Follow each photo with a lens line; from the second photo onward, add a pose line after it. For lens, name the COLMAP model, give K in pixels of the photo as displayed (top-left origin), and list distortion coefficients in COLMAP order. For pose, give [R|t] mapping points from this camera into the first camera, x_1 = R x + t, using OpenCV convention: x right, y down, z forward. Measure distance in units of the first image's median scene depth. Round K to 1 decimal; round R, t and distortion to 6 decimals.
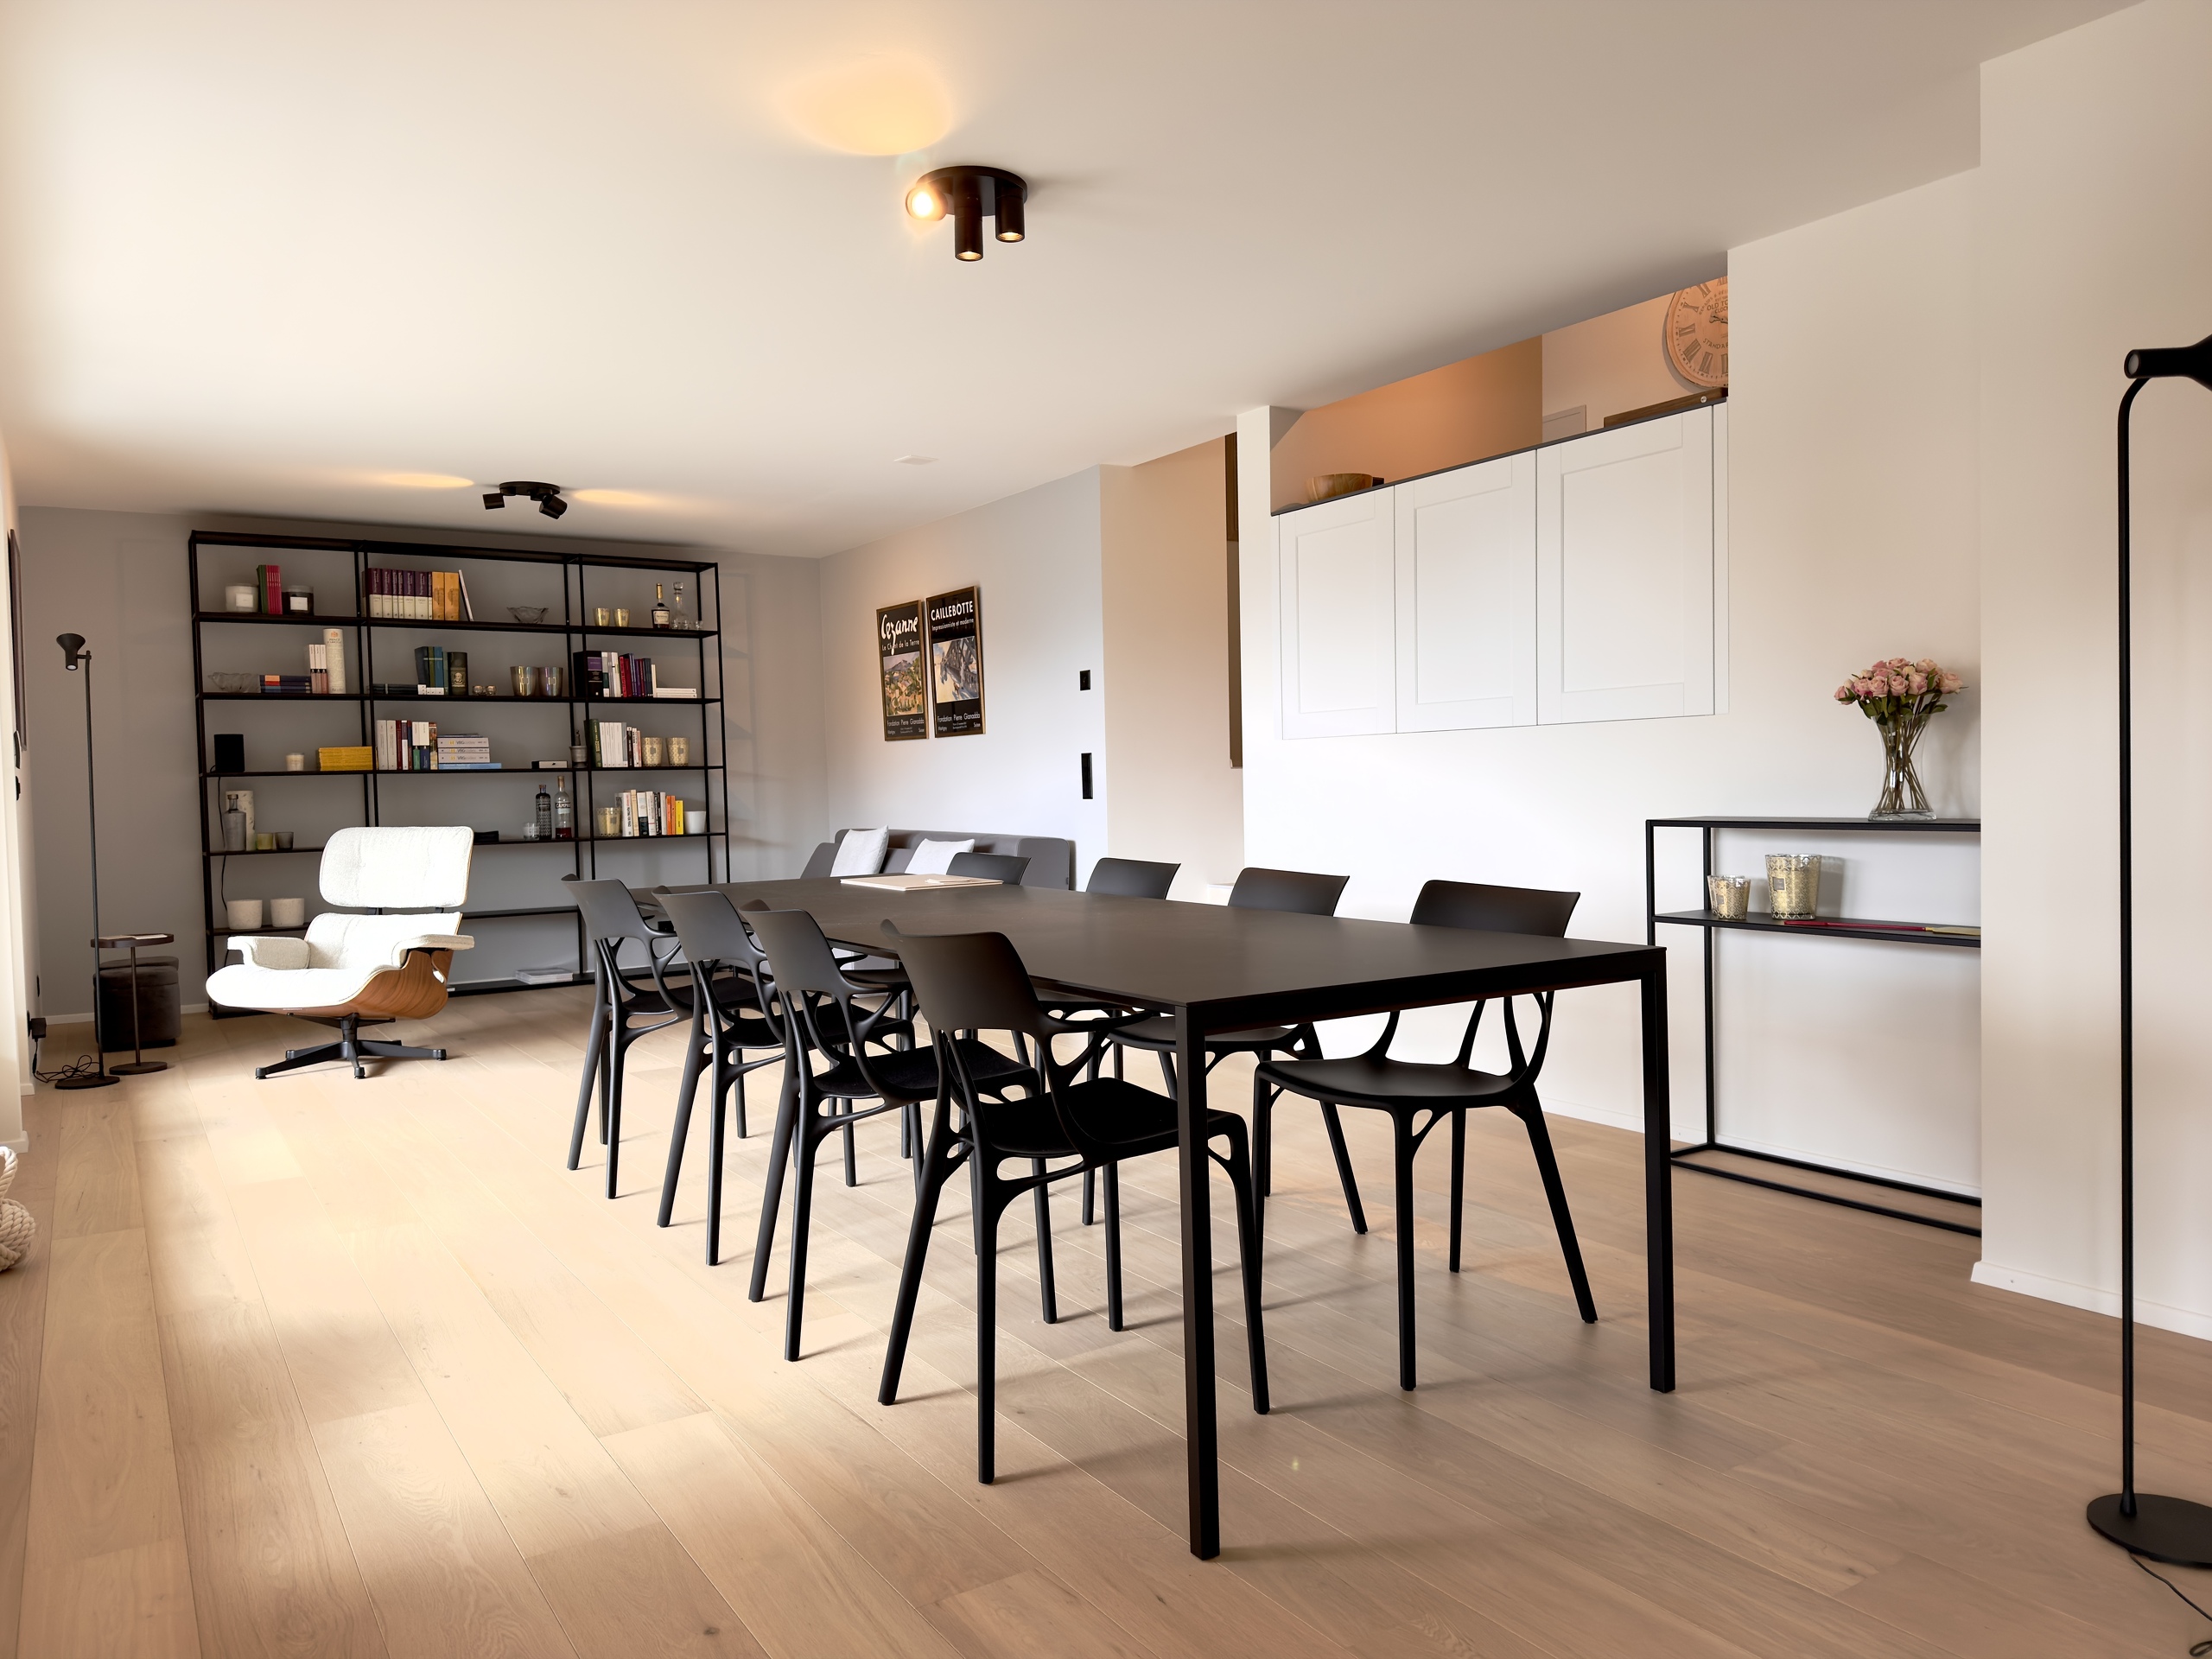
lens RADIAL K [[1533.8, 0, 1198.7], [0, 1533.8, 853.2], [0, 0, 1]] dist [-0.000939, -0.047514]
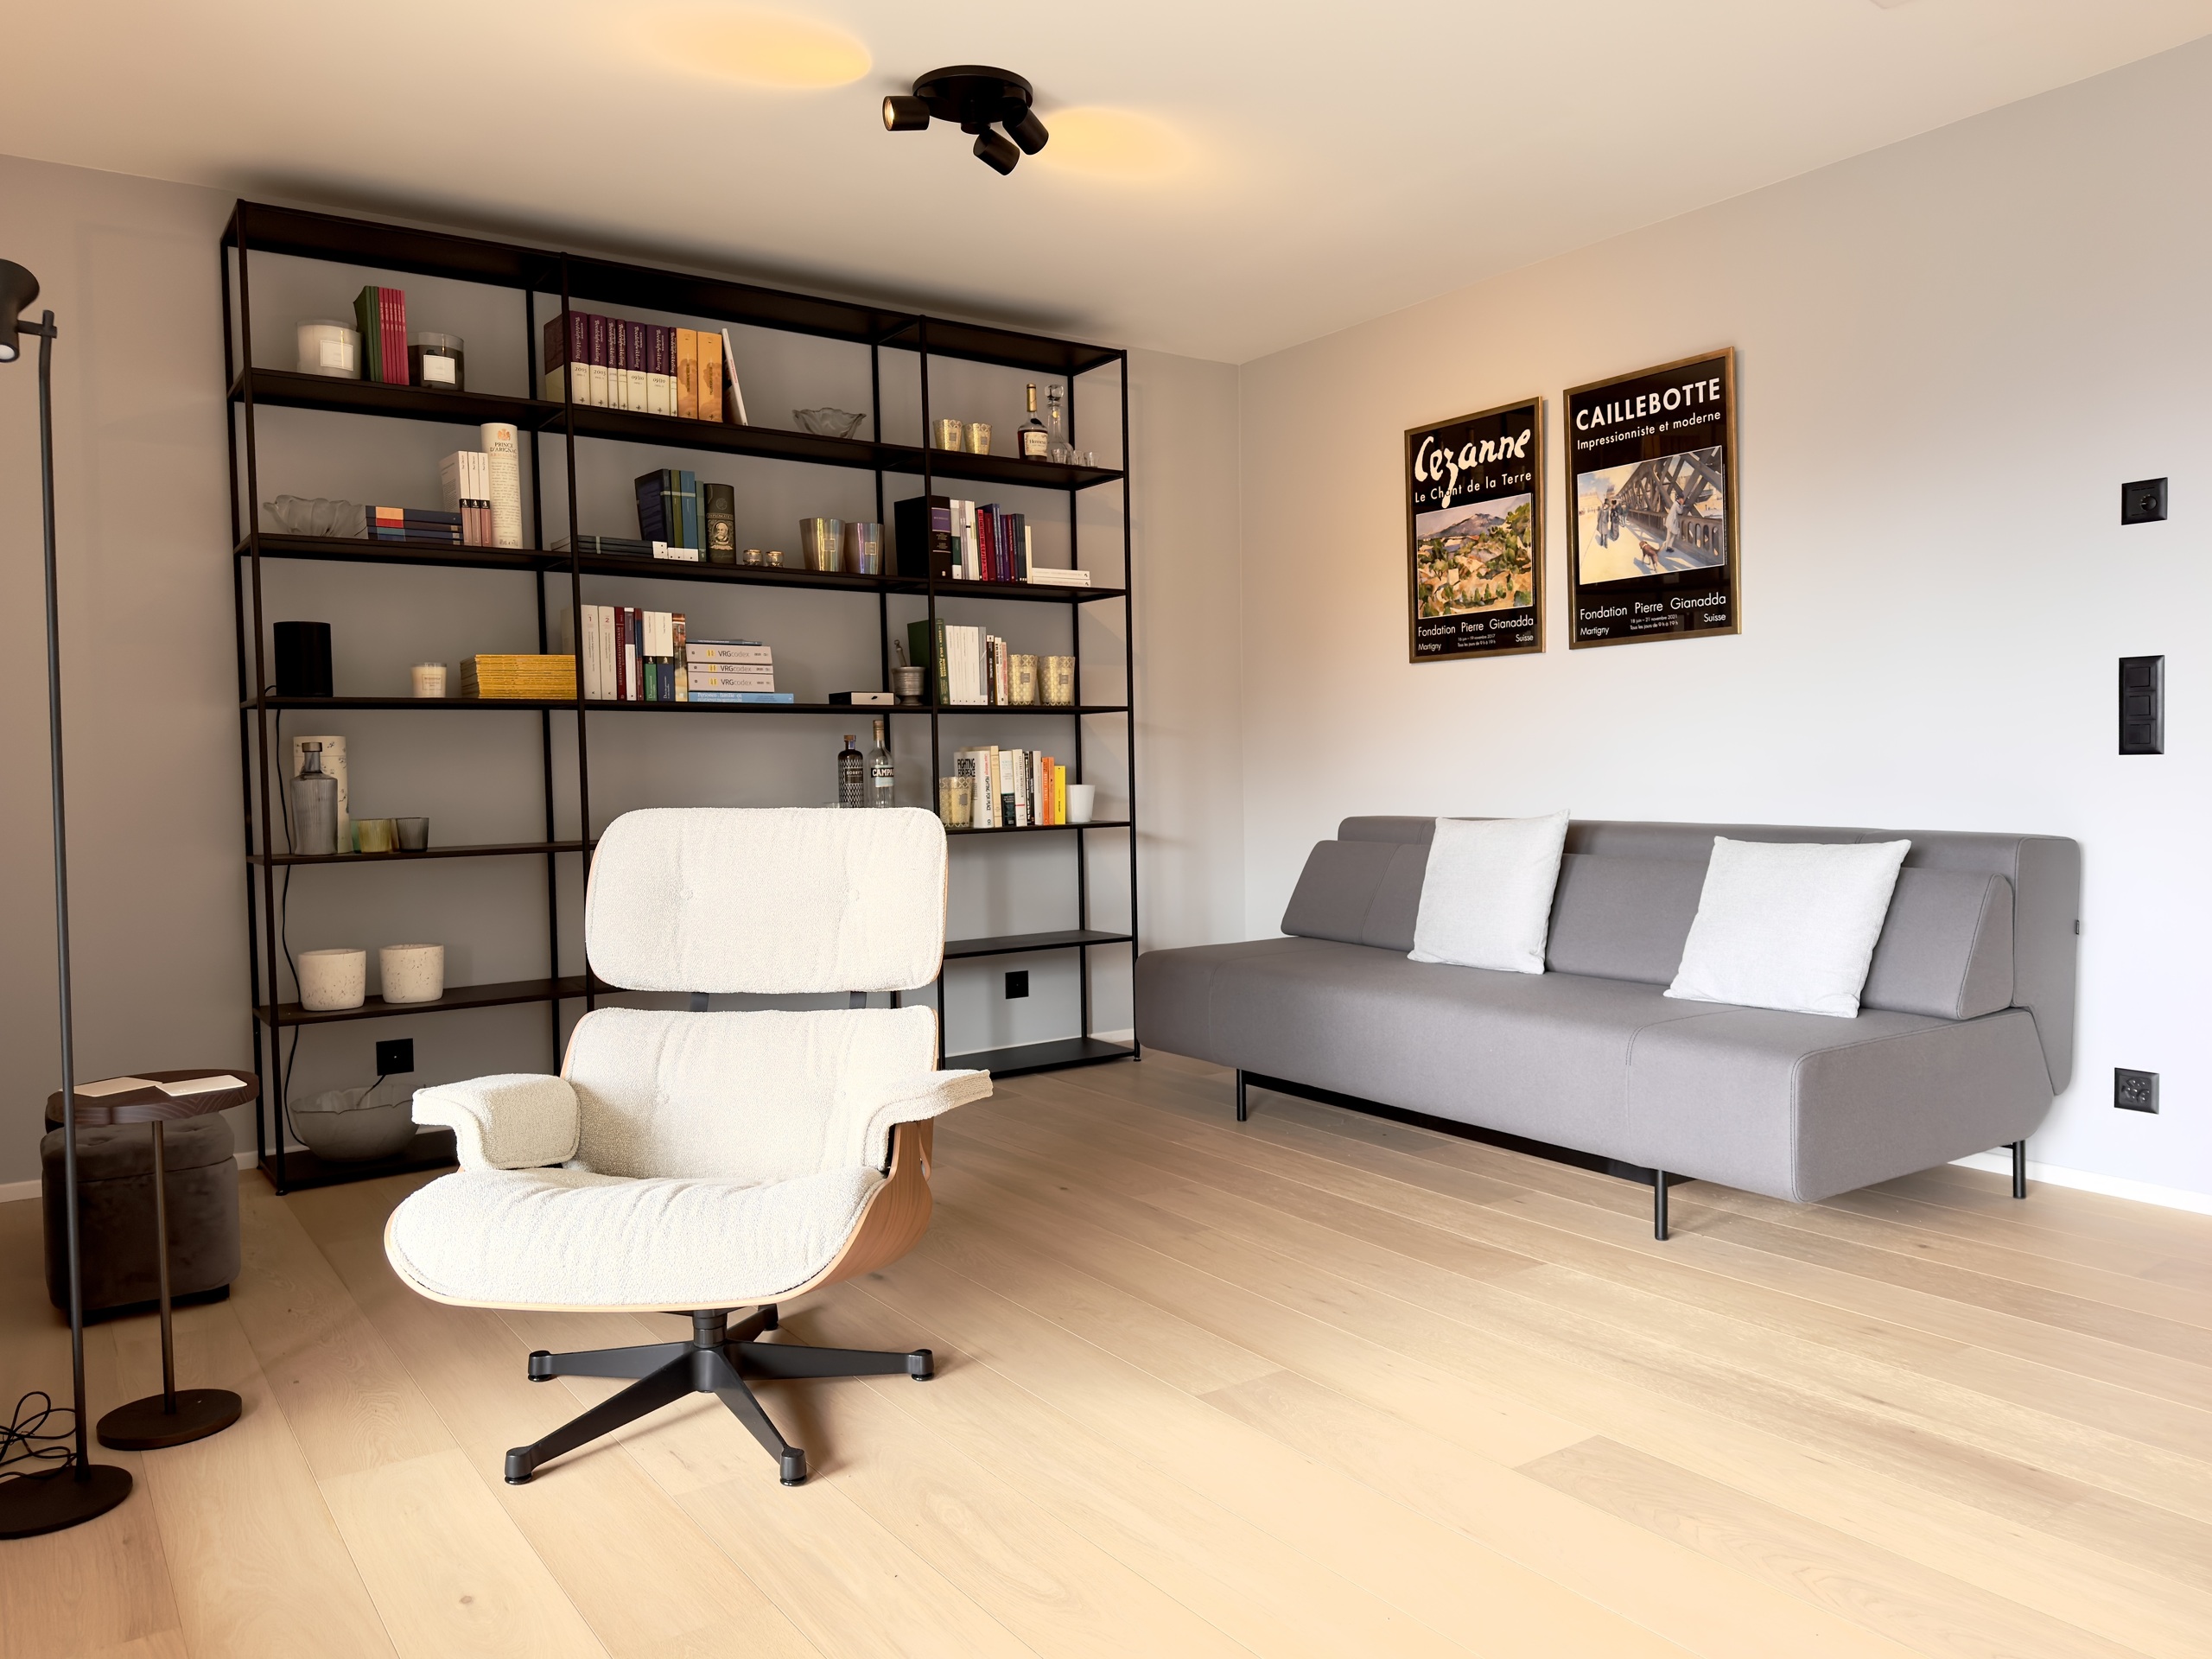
lens RADIAL K [[1593.0, 0, 1106.0], [0, 1593.0, 829.5], [0, 0, 1]] dist [0.152699, -0.238856]
pose [[0.999461, 0.003905, -0.032595, -0.331069], [-0.004184, 0.999955, -0.008494, -0.005825], [0.032560, 0.008626, 0.999433, 0.439389]]
